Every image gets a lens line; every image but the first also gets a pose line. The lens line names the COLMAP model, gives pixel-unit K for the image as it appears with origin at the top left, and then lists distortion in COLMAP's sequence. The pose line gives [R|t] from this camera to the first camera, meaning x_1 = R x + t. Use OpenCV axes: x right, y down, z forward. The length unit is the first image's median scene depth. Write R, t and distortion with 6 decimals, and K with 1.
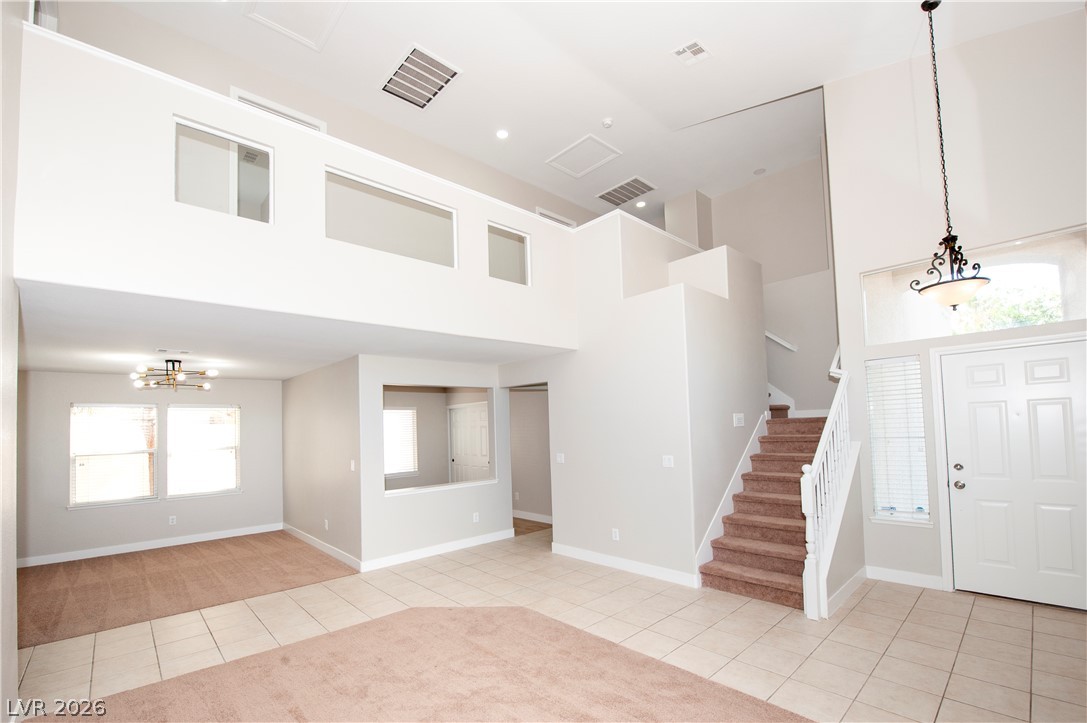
lens RADIAL K [[466.0, 0, 531.2], [0, 466.0, 408.5], [0, 0, 1]] dist [-0.000025, -0.000117]
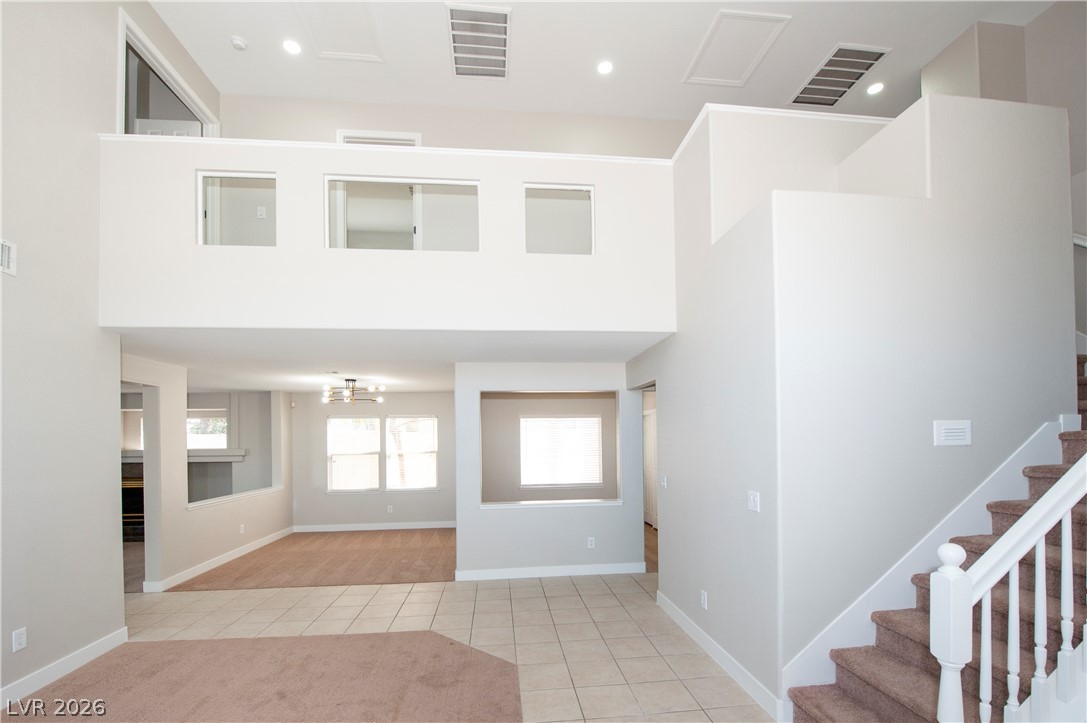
lens RADIAL K [[461.3, 0, 559.7], [0, 461.3, 438.9], [0, 0, 1]] dist [0.000018, -0.000215]
pose [[0.811970, 0.016501, -0.583466, 0.382262], [0.011245, 0.998973, 0.043901, 0.004568], [0.583591, -0.042207, 0.810950, 0.327745]]
